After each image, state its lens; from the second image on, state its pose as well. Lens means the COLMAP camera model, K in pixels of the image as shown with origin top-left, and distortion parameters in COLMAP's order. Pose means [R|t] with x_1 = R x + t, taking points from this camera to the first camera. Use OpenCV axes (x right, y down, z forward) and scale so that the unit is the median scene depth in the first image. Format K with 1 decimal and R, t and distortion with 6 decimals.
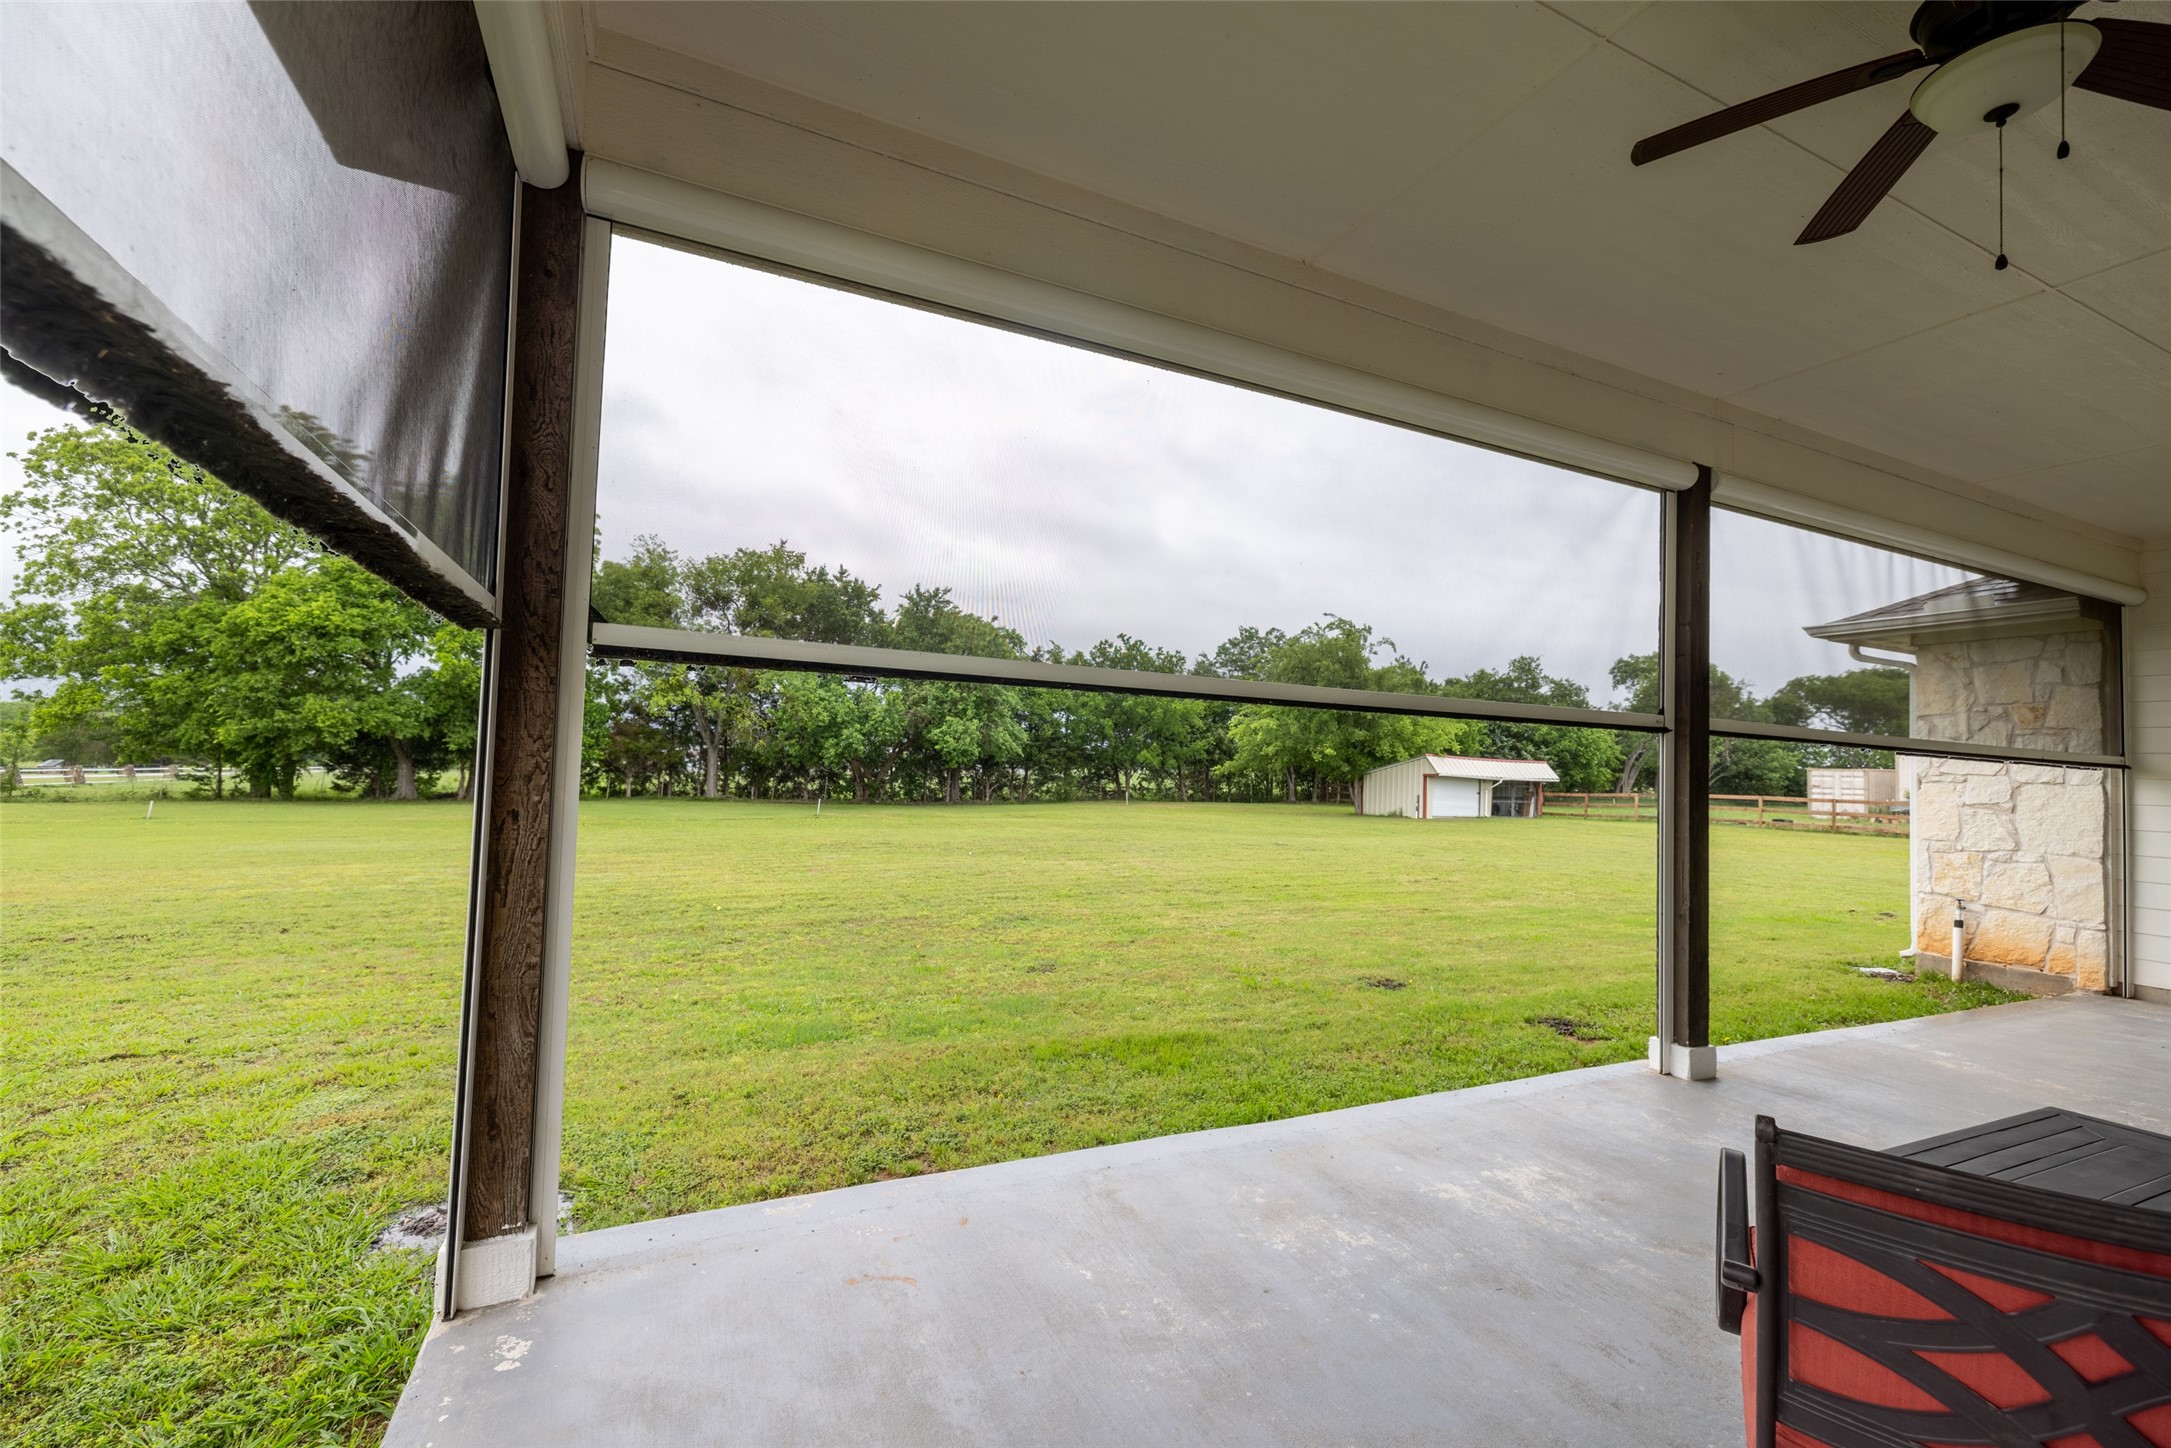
lens RADIAL K [[902.9, 0, 1085.5], [0, 902.9, 724.0], [0, 0, 1]] dist [0.000582, -0.000061]
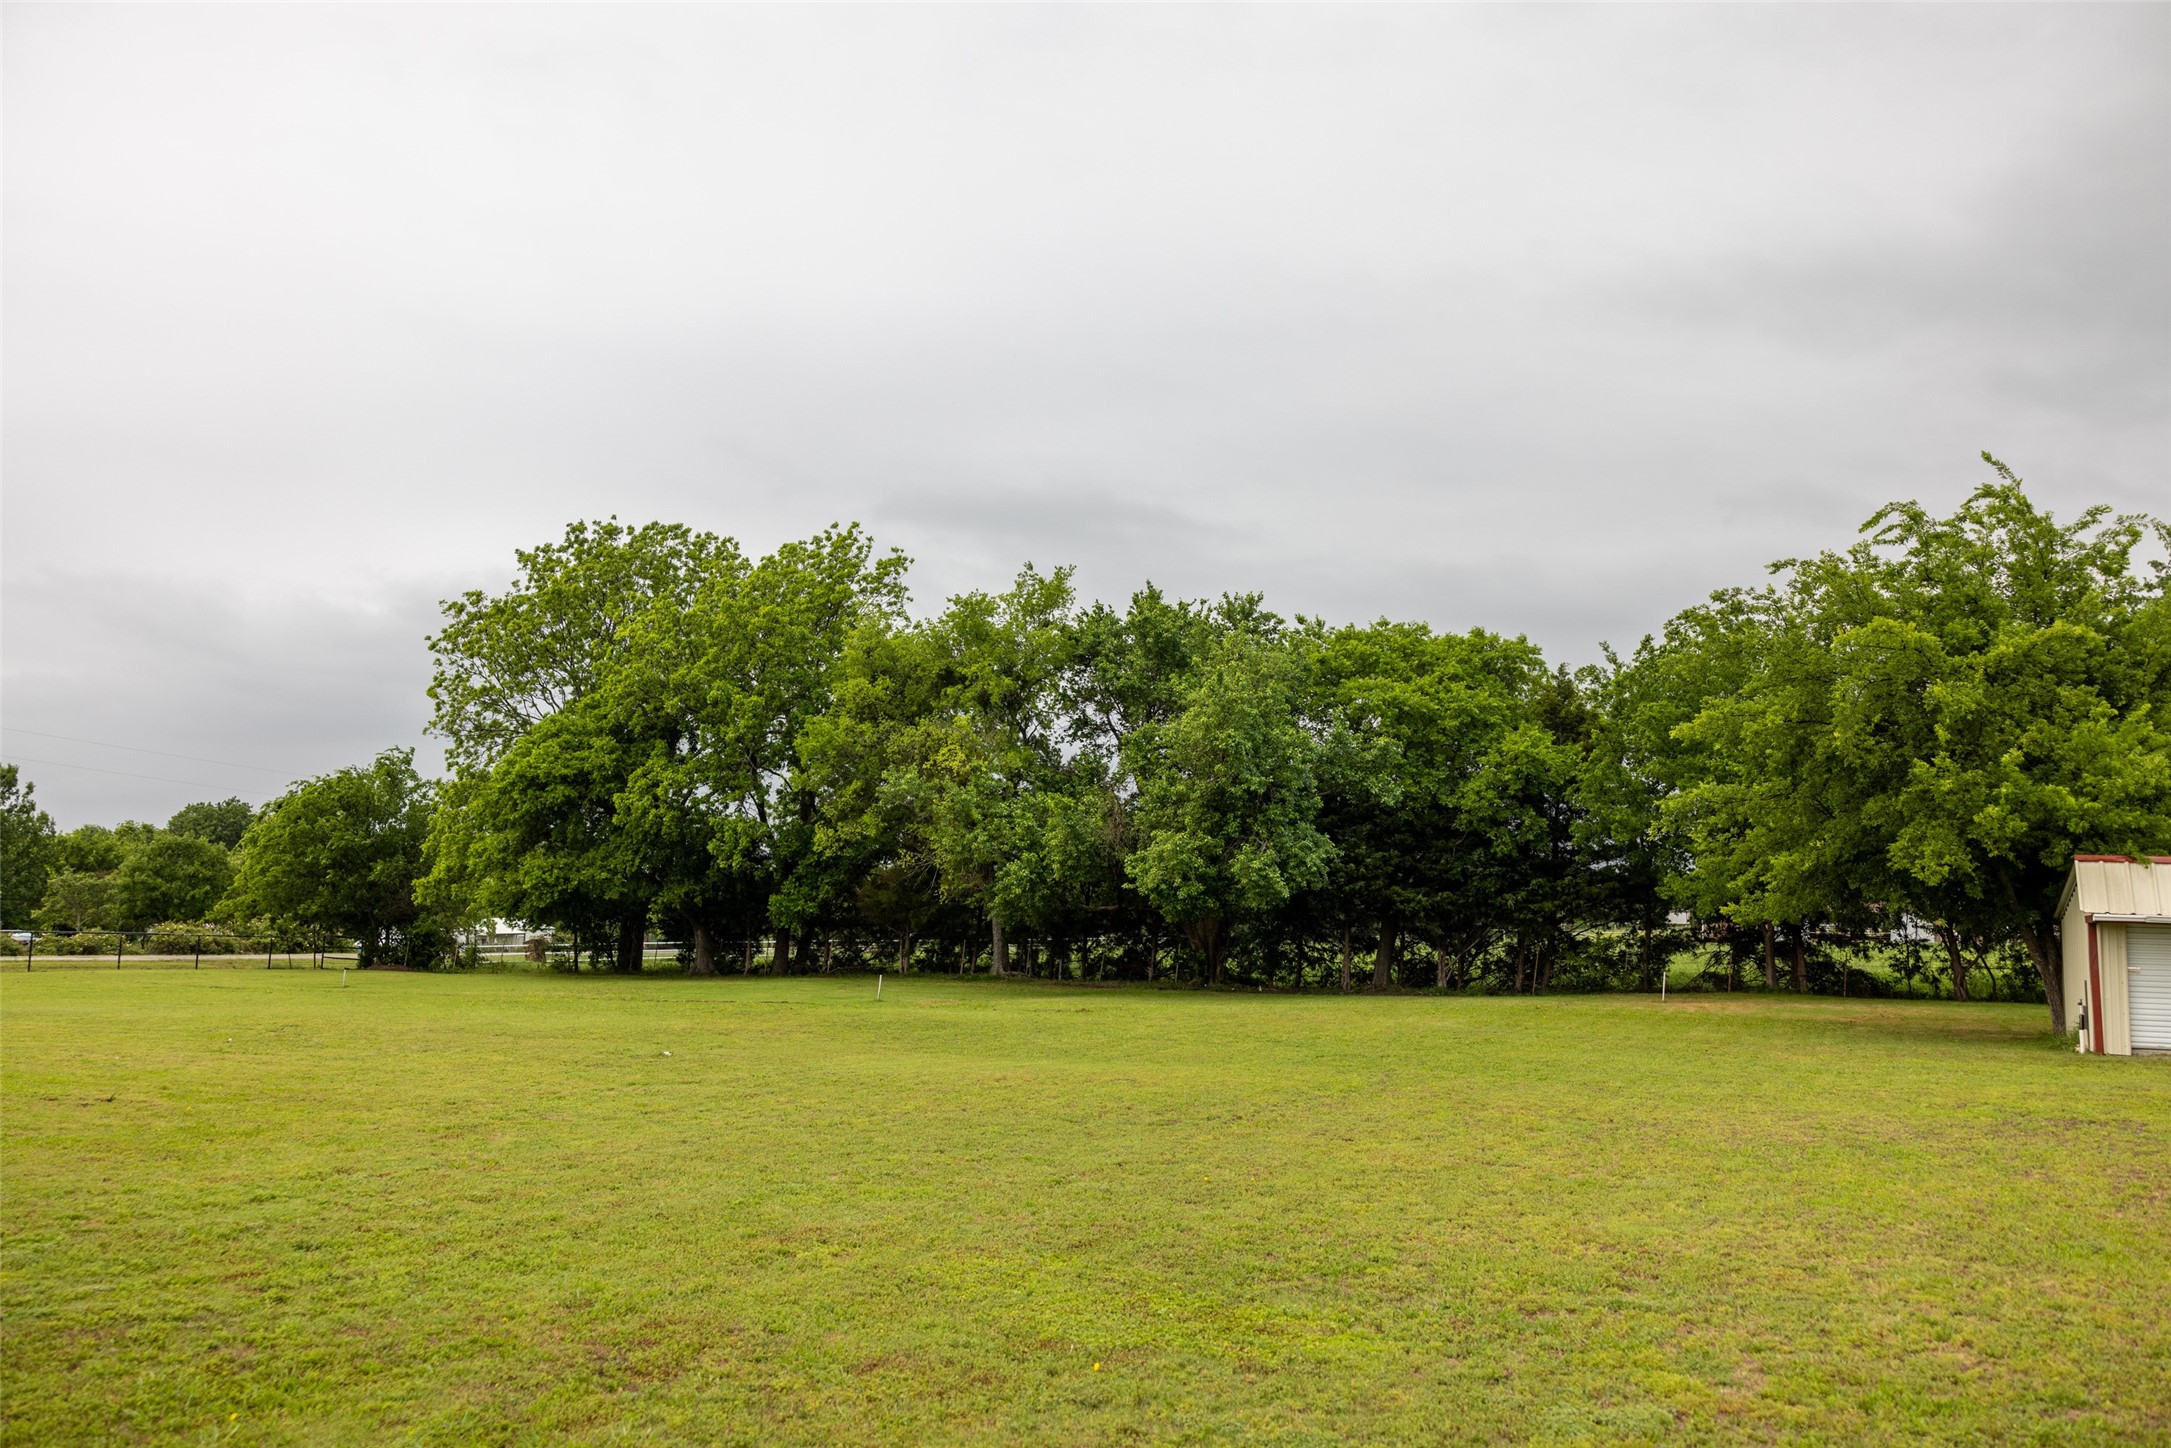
lens RADIAL K [[1714.4, 0, 1085.5], [0, 1714.4, 724.0], [0, 0, 1]] dist [0.006172, 0.003499]
pose [[0.604752, -0.109121, -0.788902, 1.937629], [0.049863, 0.993813, -0.099241, 0.081951], [0.794851, 0.020680, 0.606452, 0.912815]]
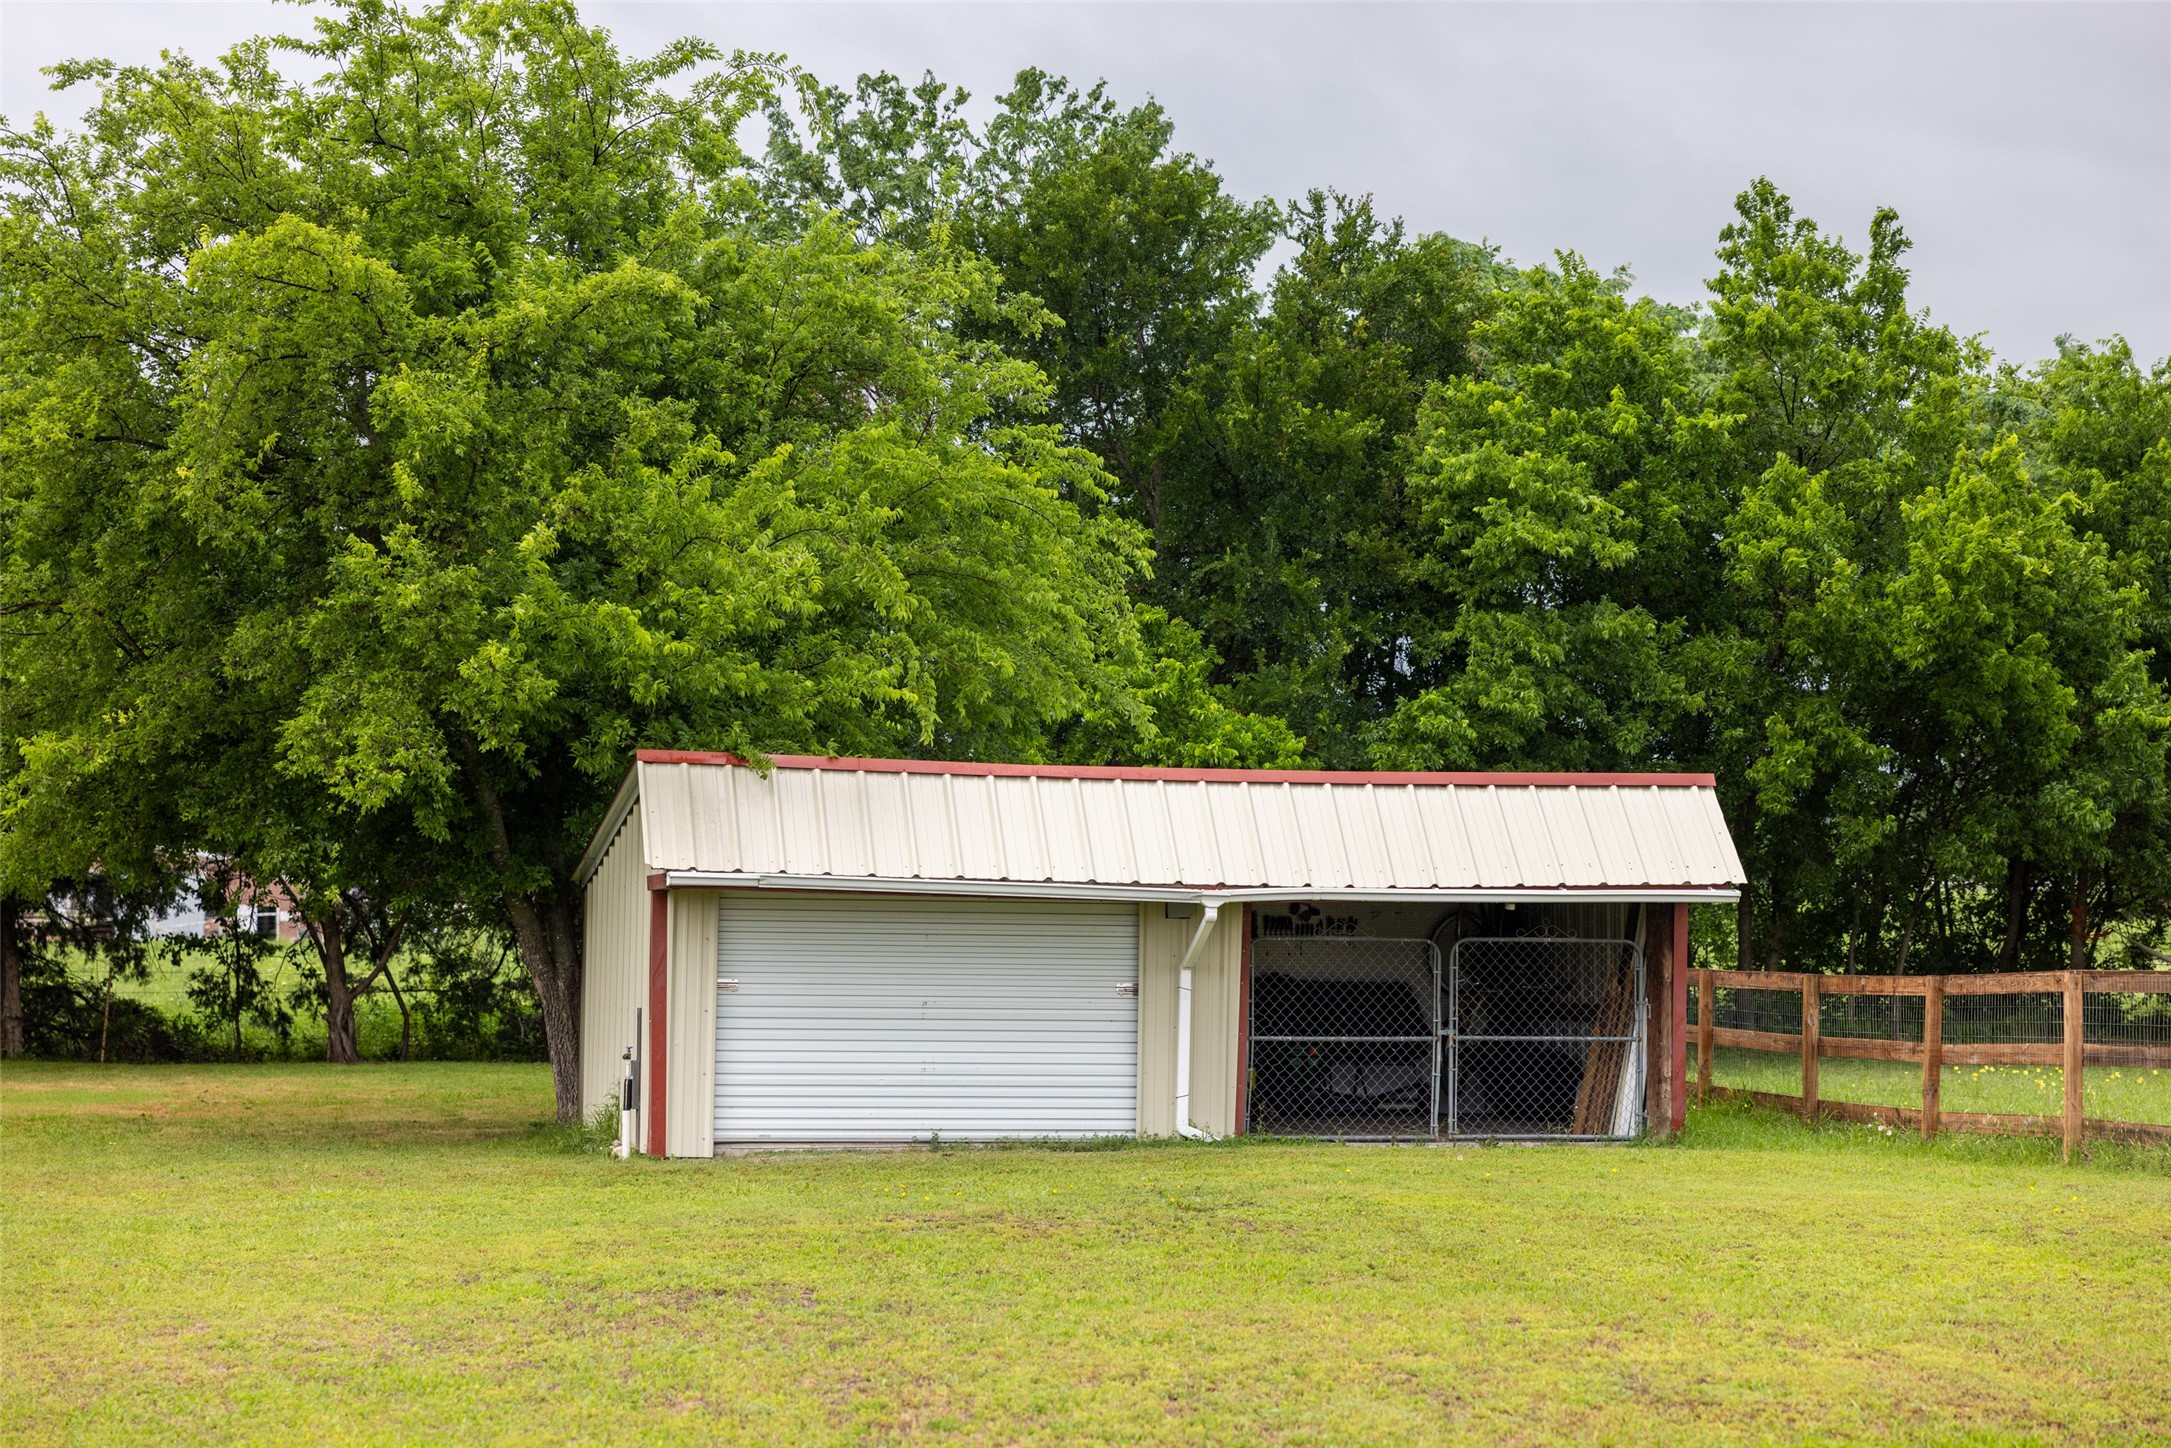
lens RADIAL K [[4156.8, 0, 1085.5], [0, 4156.8, 724.0], [0, 0, 1]] dist [0.012200, 0.332071]
pose [[0.968631, -0.037508, -0.245656, 1.860162], [0.039672, 0.999205, 0.003865, 0.079071], [0.245316, -0.013489, 0.969349, 0.854134]]
